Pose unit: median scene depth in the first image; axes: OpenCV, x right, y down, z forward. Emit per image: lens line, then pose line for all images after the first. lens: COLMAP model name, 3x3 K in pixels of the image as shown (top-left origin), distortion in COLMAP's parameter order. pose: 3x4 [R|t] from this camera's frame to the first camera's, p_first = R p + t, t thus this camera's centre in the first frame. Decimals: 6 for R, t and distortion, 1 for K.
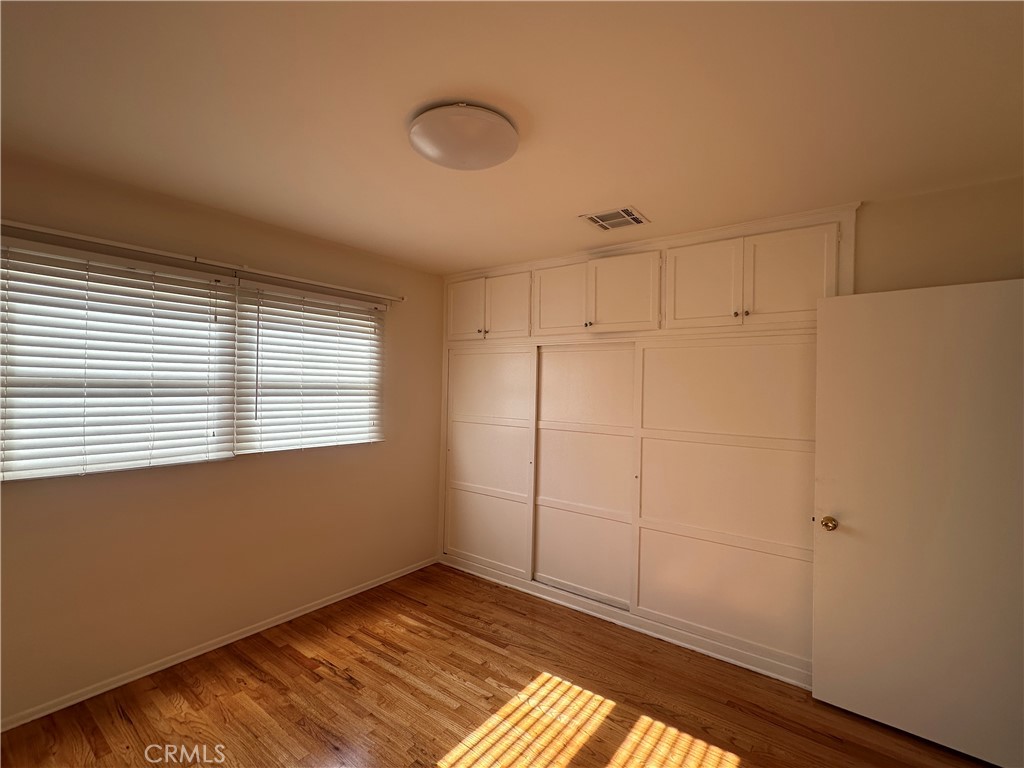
lens RADIAL K [[444.2, 0, 510.3], [0, 444.2, 396.8], [0, 0, 1]] dist [0.000200, 0.000130]
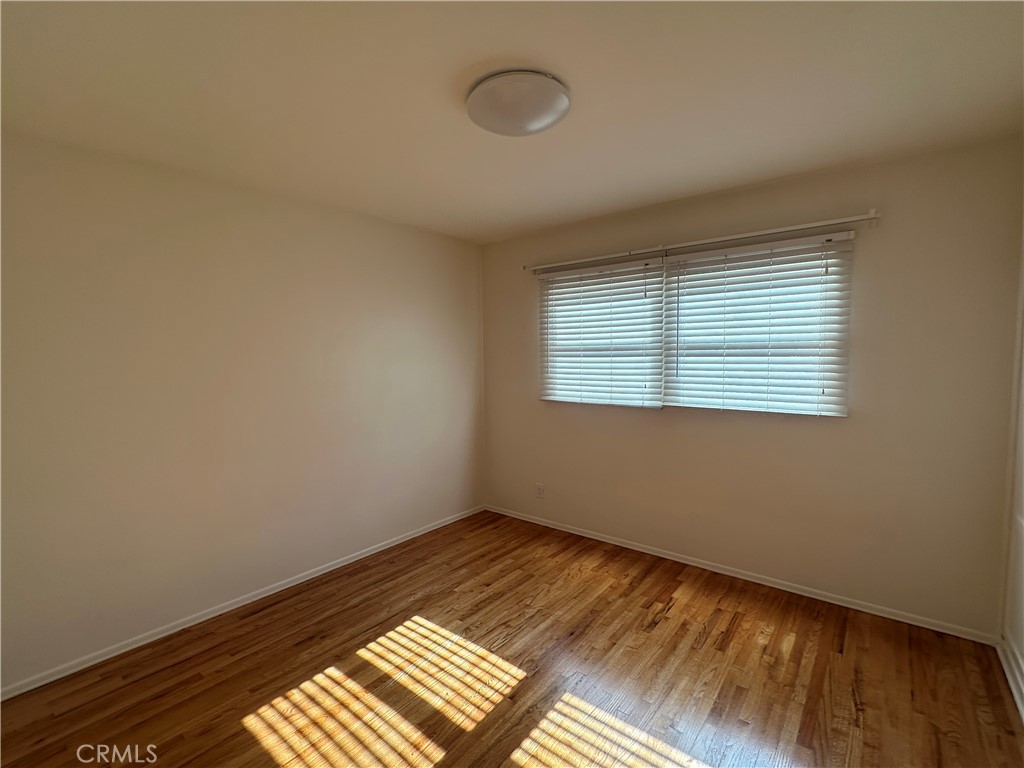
lens RADIAL K [[469.2, 0, 512.0], [0, 469.2, 384.0], [0, 0, 1]] dist [0.000436, -0.000567]
pose [[0.009619, 0.060882, -0.998099, 0.652130], [-0.000245, 0.998145, 0.060882, -0.004412], [0.999954, -0.000341, 0.009616, 0.581920]]
